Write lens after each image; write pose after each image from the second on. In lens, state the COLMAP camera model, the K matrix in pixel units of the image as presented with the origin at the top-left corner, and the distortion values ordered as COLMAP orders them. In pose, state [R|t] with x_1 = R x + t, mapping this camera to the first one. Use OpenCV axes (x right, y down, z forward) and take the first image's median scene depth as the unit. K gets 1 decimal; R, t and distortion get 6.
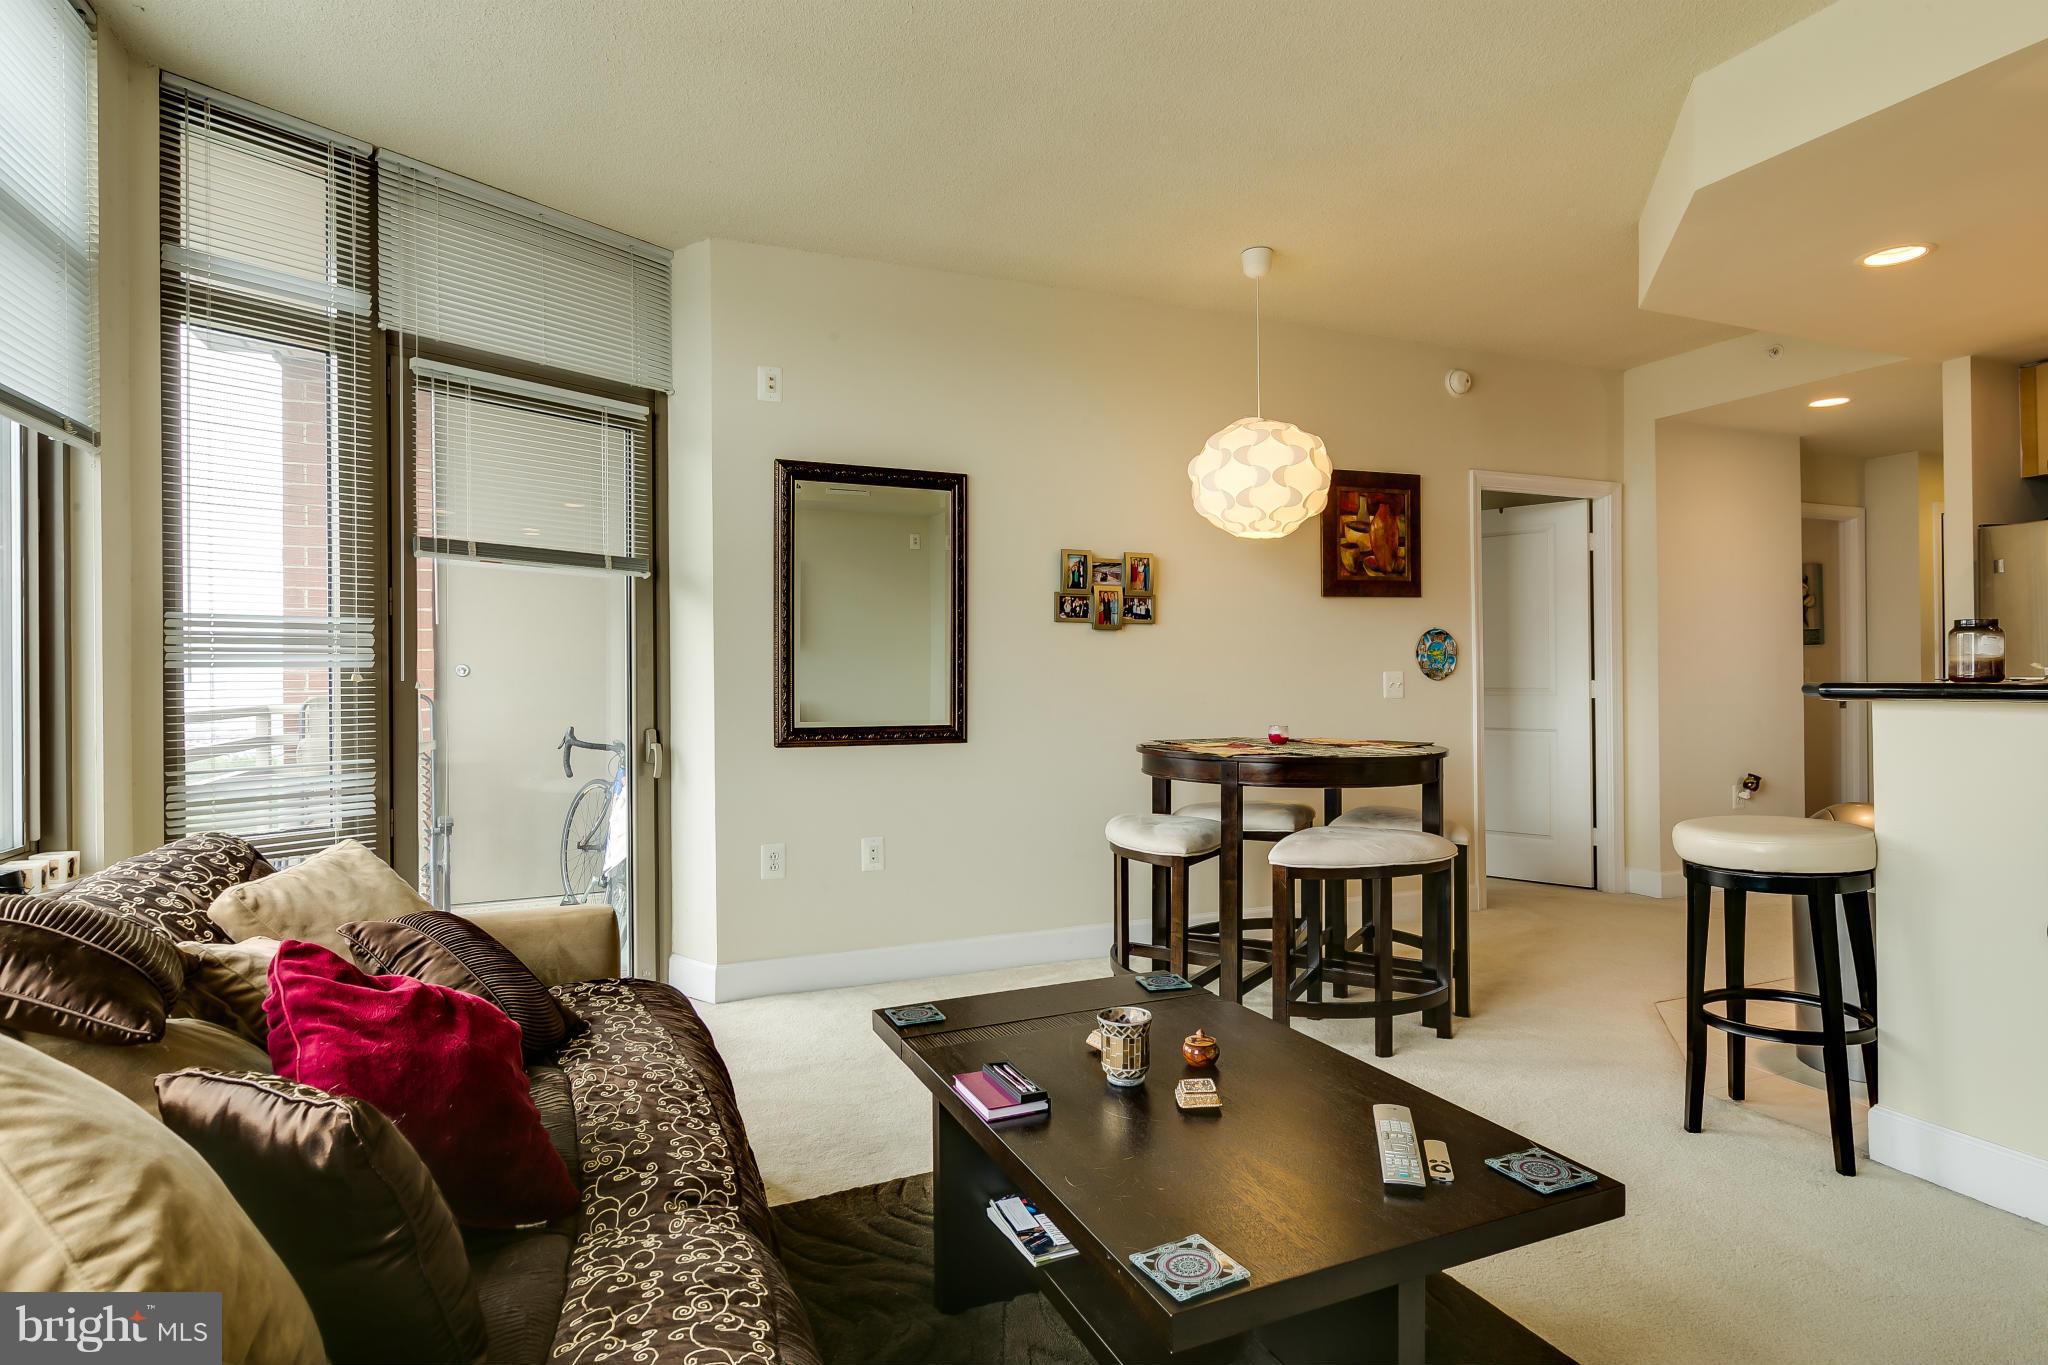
lens RADIAL K [[1049.7, 0, 1027.7], [0, 1049.7, 667.6], [0, 0, 1]] dist [-0.003833, -0.003051]
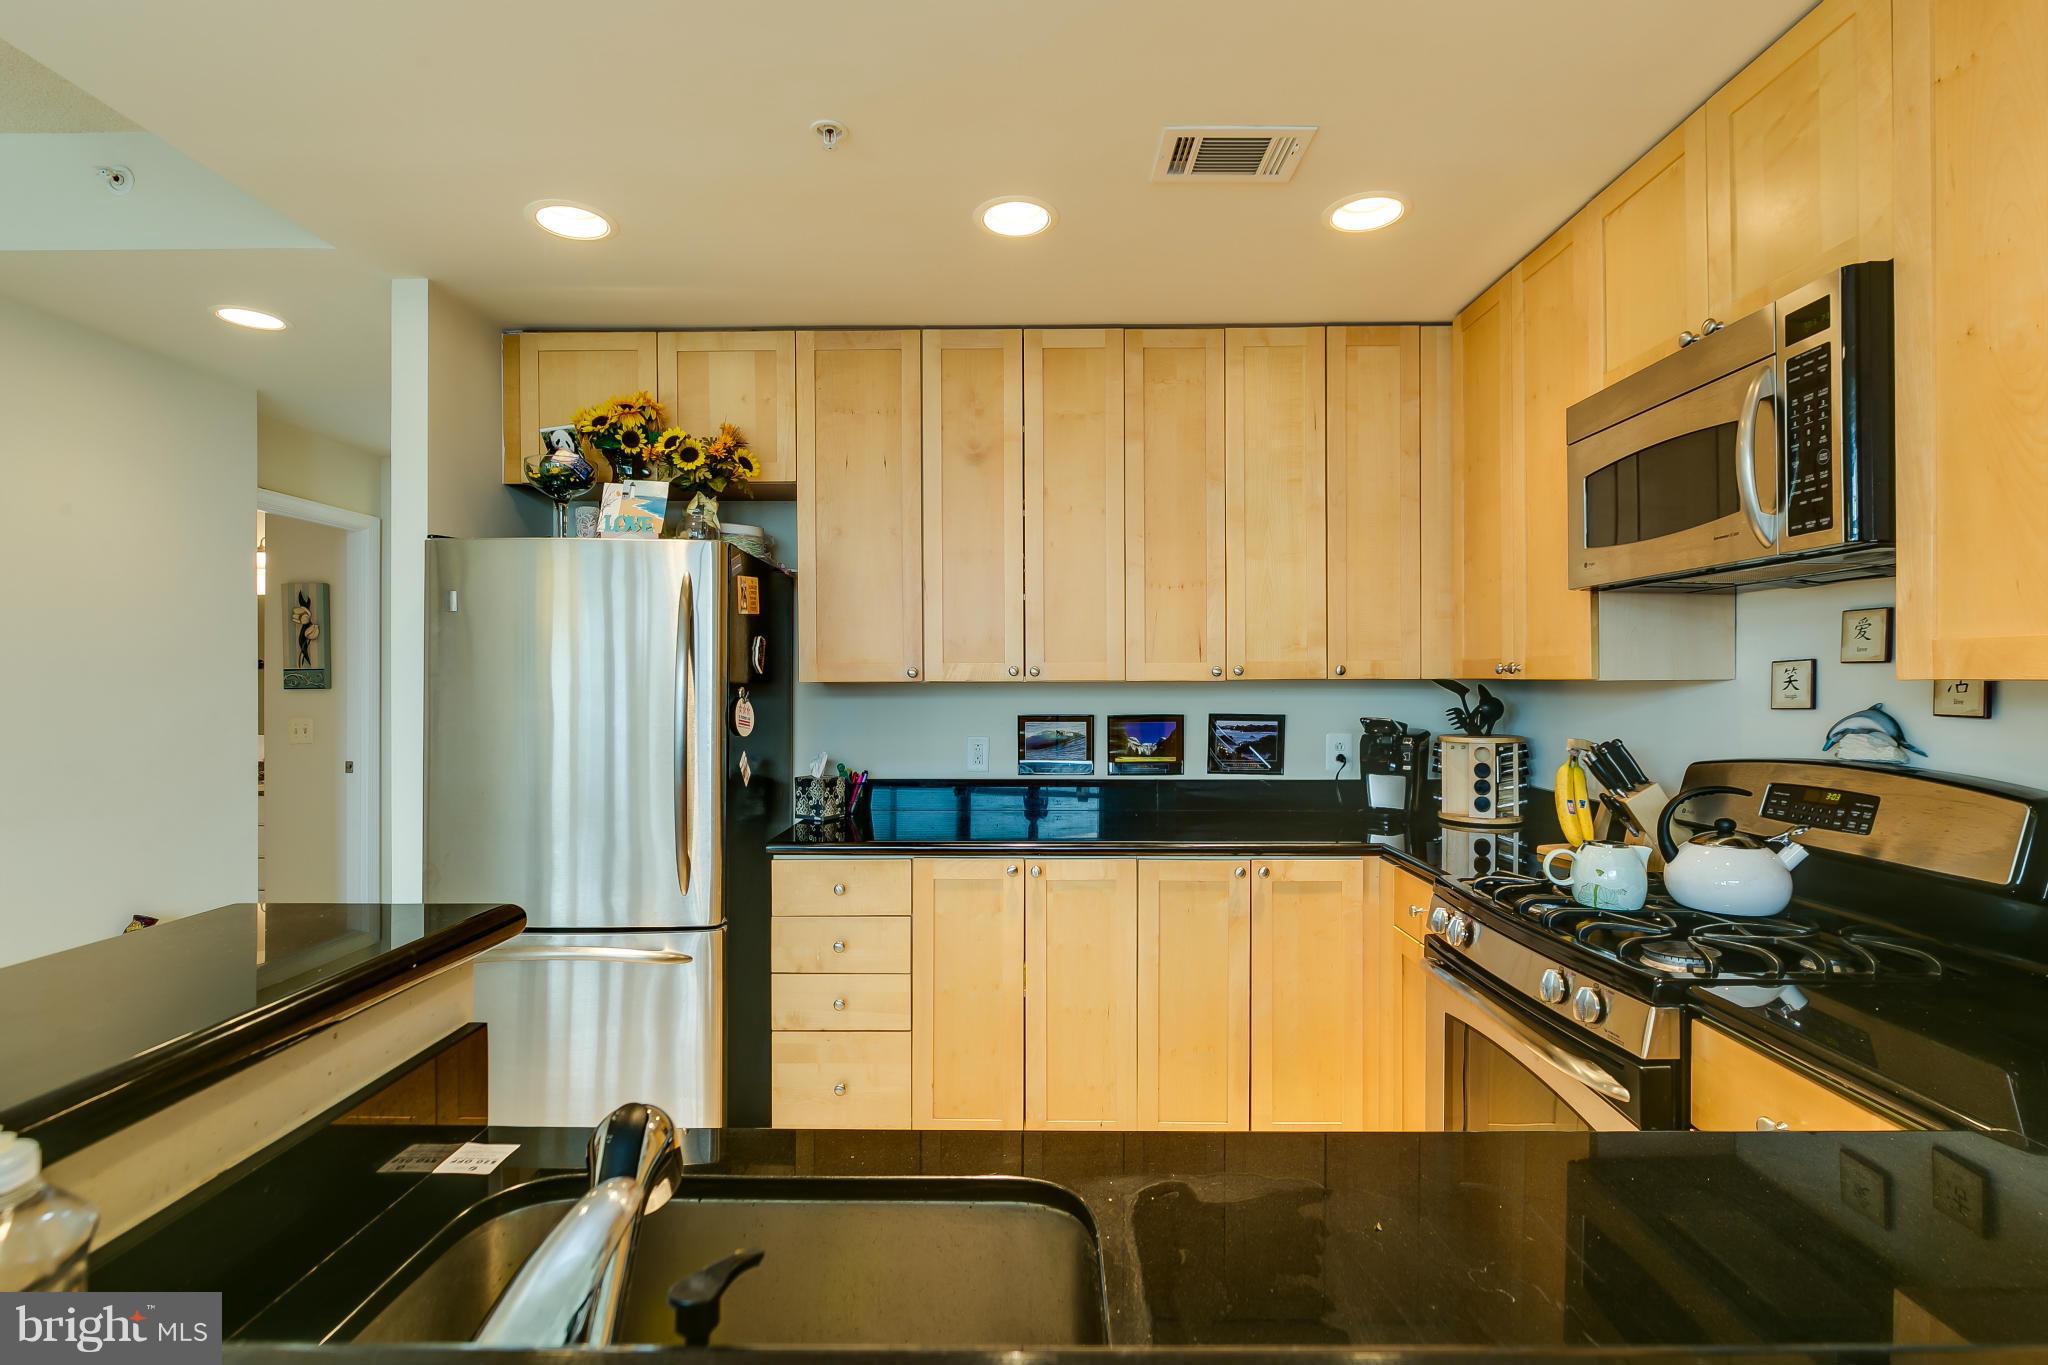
lens RADIAL K [[949.8, 0, 1029.0], [0, 949.8, 679.0], [0, 0, 1]] dist [-0.005510, -0.001541]
pose [[0.390562, 0.008220, 0.920540, 0.496092], [-0.005733, 0.999962, -0.006497, -0.043814], [-0.920559, -0.002740, 0.390594, 0.409081]]
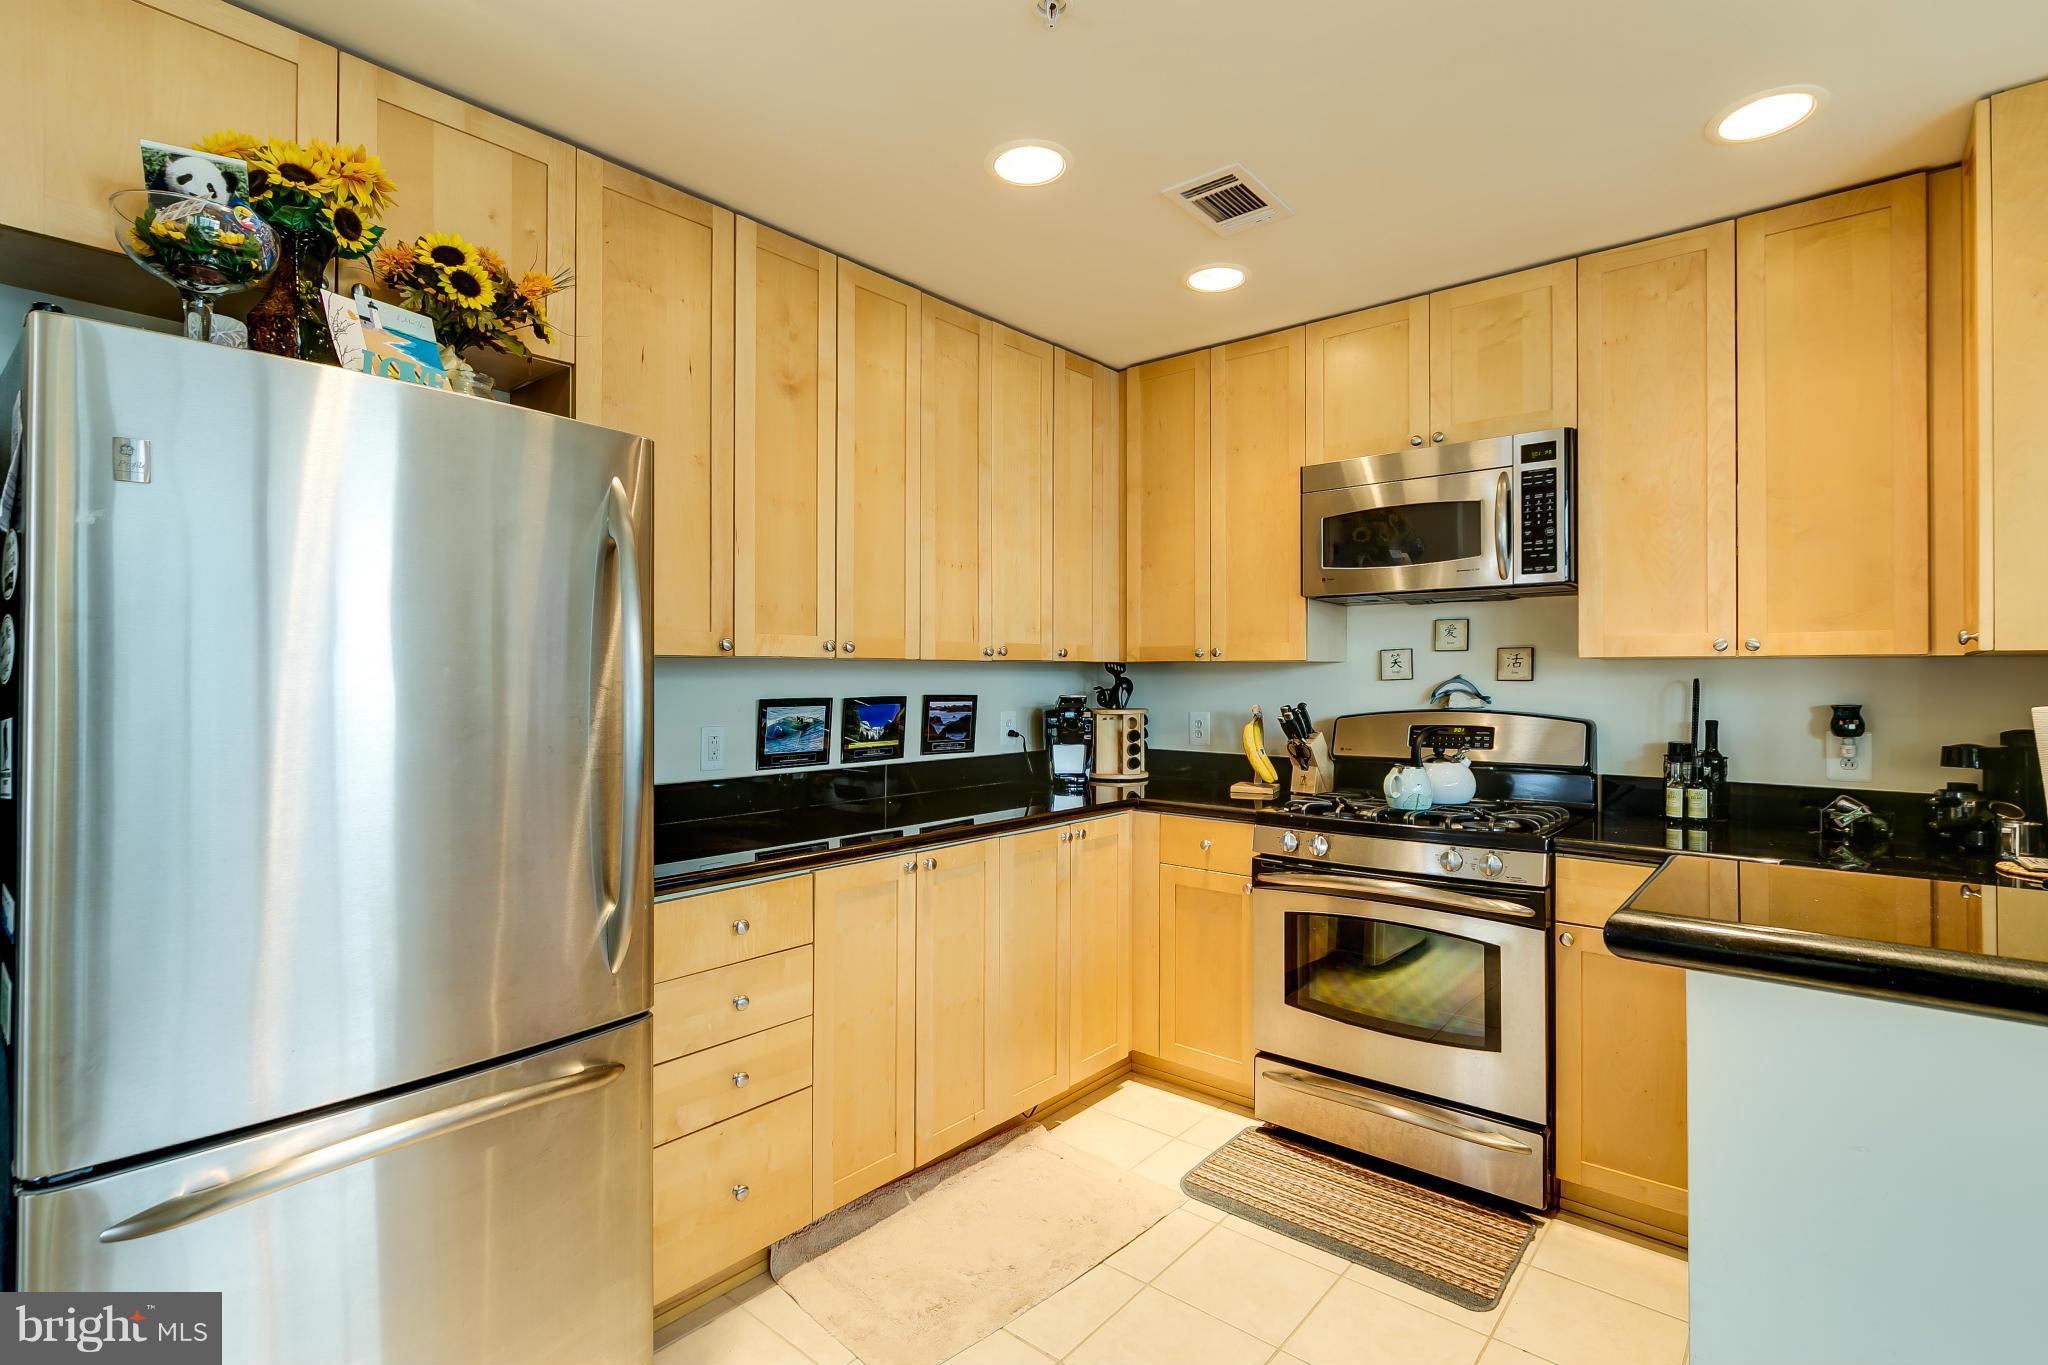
lens RADIAL K [[949.8, 0, 1029.3], [0, 949.8, 673.2], [0, 0, 1]] dist [-0.005510, -0.001541]
pose [[-0.454600, 0.010959, 0.890628, 0.534157], [-0.001182, 0.999916, -0.012908, -0.029815], [-0.890695, -0.006921, -0.454549, 0.833189]]
